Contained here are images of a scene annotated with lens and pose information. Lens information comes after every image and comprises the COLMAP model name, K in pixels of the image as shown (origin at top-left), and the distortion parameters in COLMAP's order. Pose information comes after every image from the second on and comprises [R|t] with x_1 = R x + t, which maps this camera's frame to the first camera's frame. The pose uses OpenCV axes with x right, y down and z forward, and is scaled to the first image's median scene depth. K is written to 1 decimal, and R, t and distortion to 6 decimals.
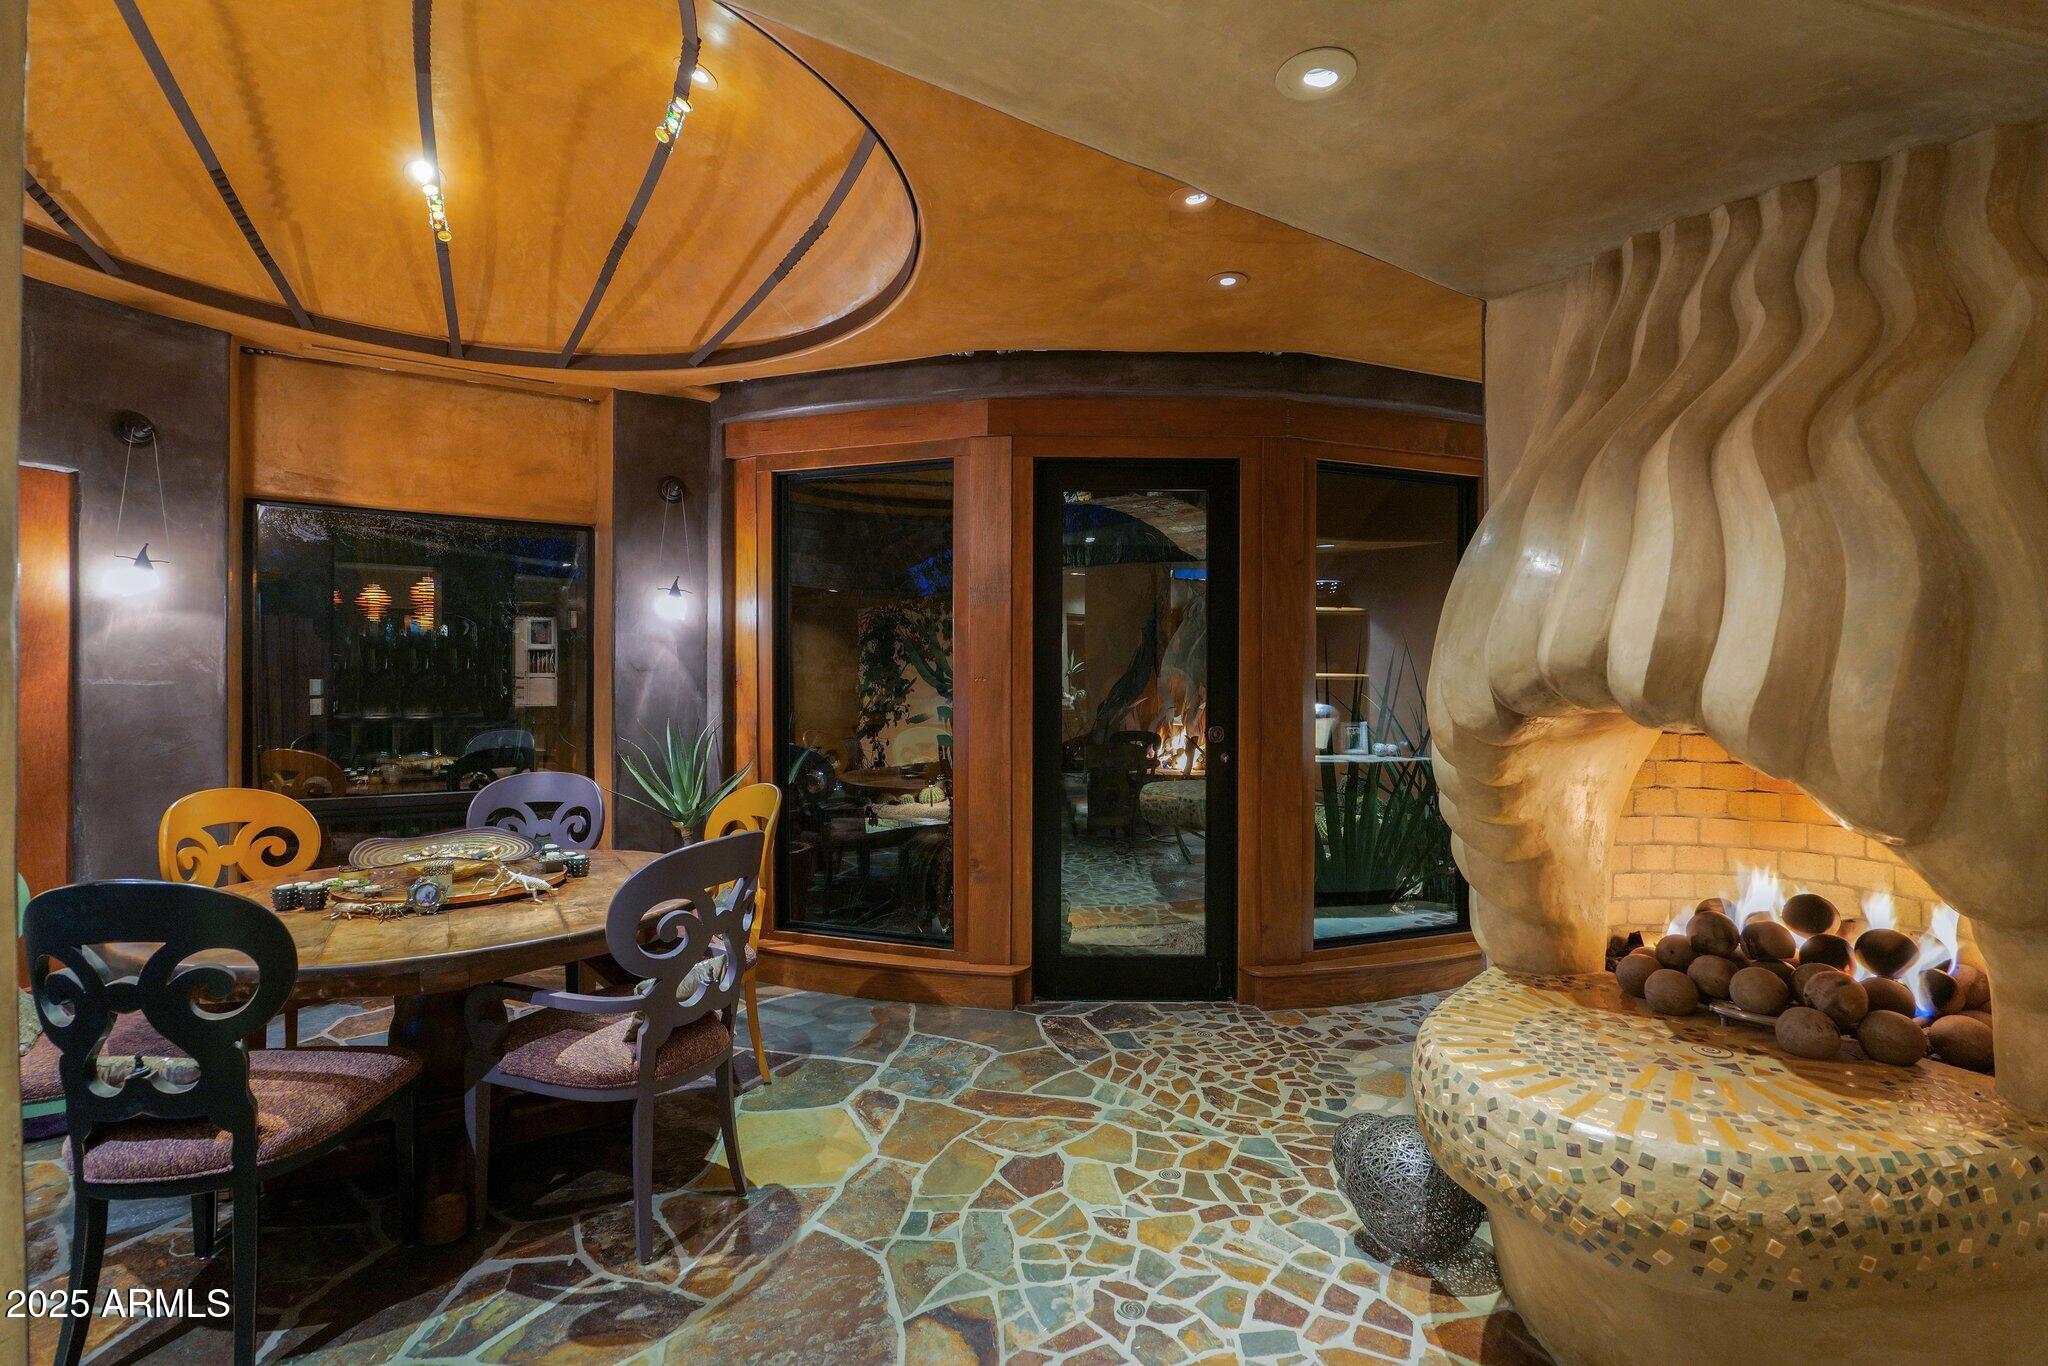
lens RADIAL K [[963.9, 0, 1023.3], [0, 963.9, 686.1], [0, 0, 1]] dist [-0.022719, 0.002253]
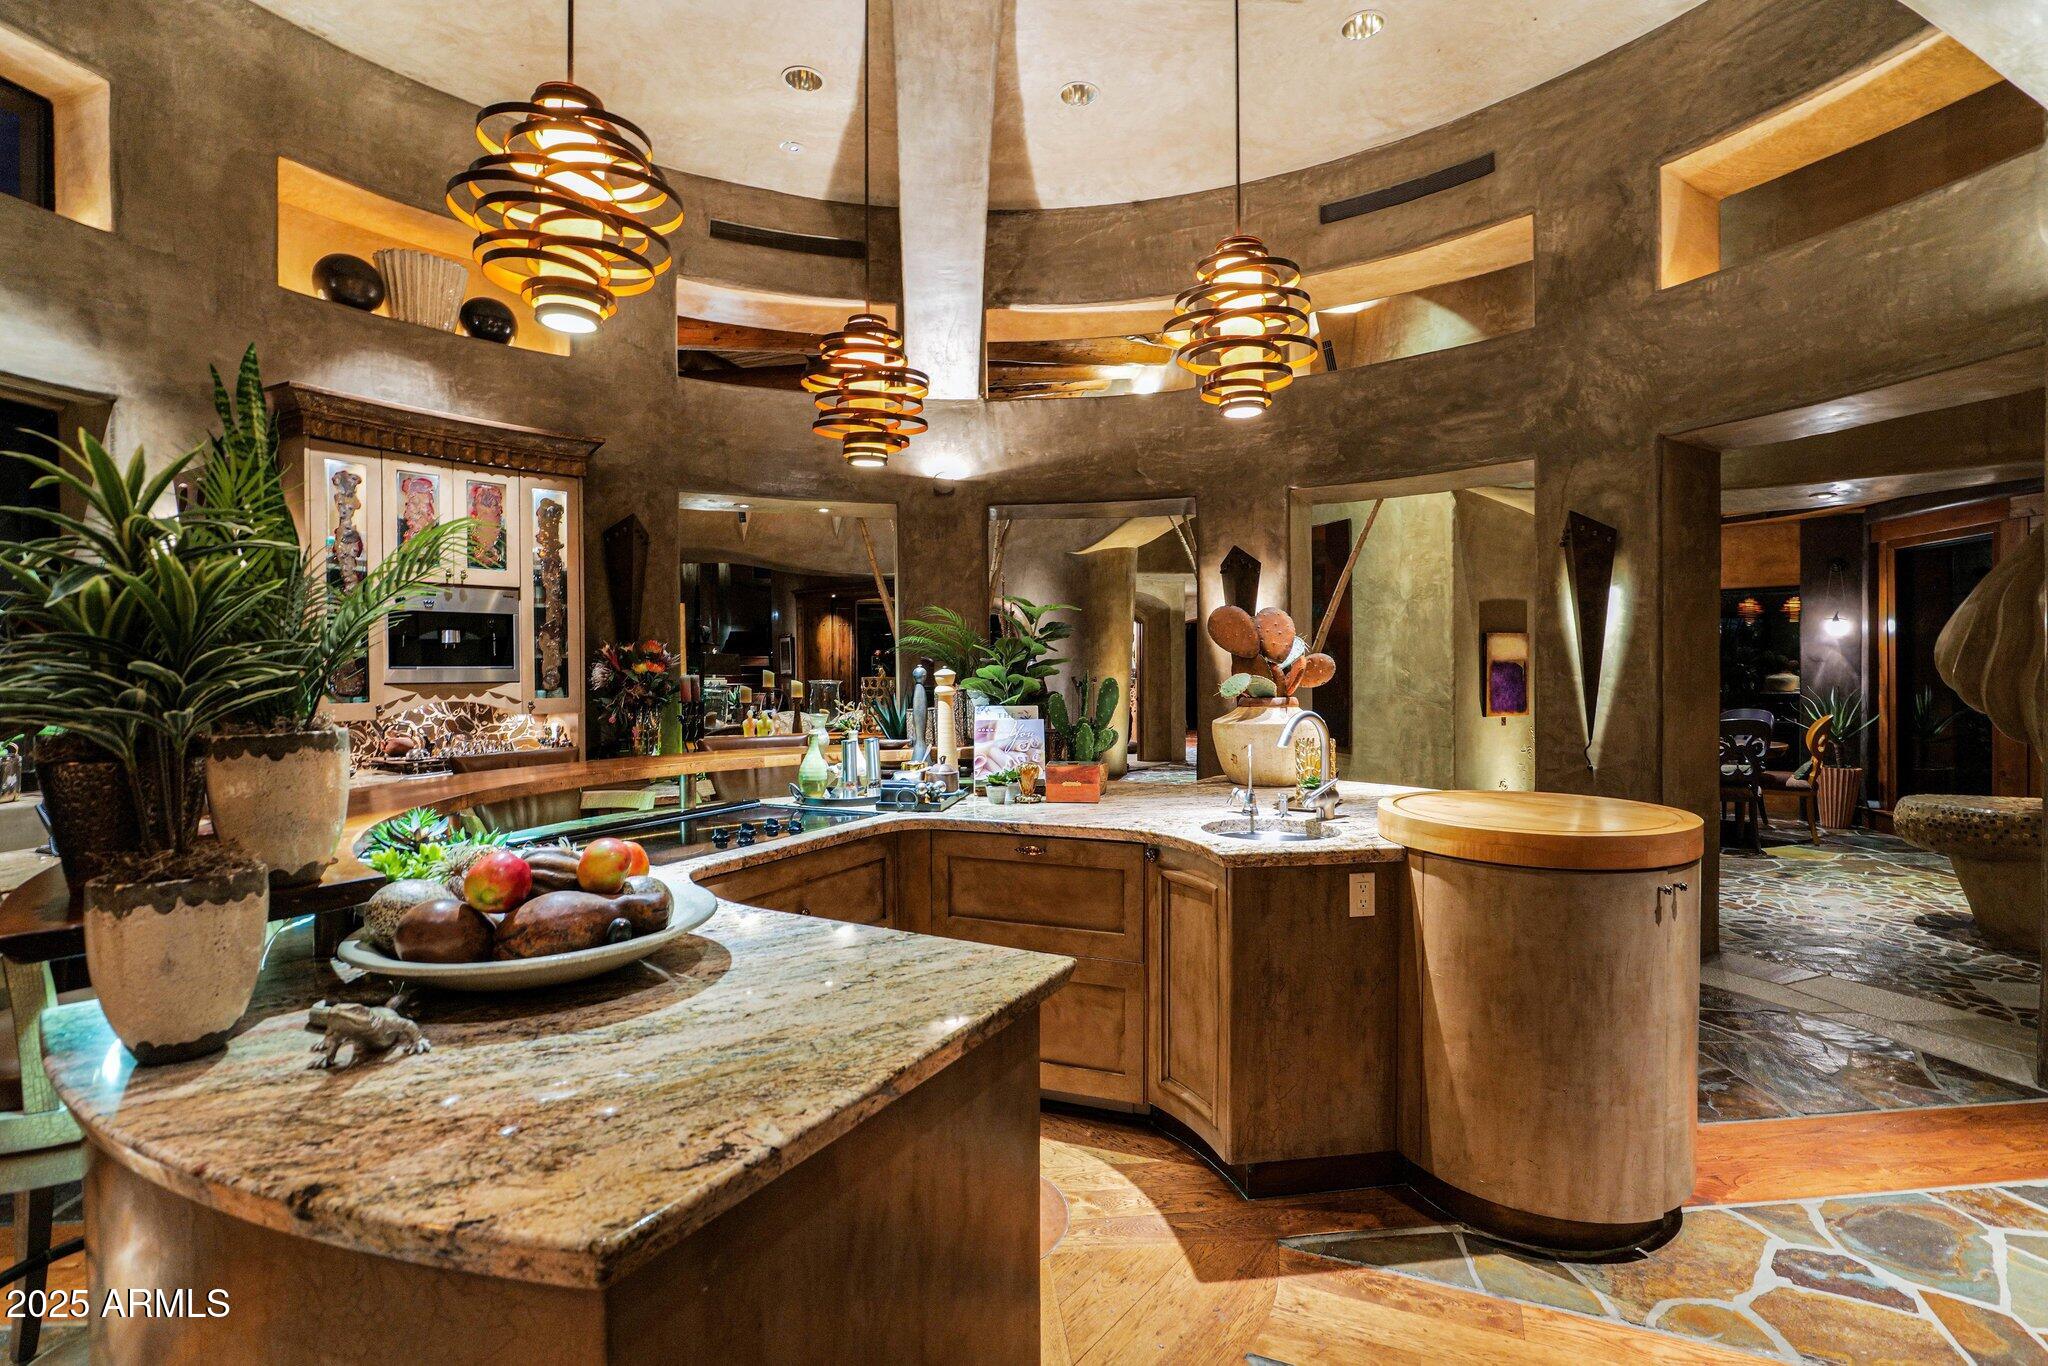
lens RADIAL K [[963.9, 0, 1023.4], [0, 963.9, 683.7], [0, 0, 1]] dist [-0.022719, 0.002253]
pose [[0.206796, 0.005926, -0.978366, 1.123469], [0.003207, 0.999972, 0.006735, 0.010409], [0.978379, -0.004530, 0.206772, -0.944011]]
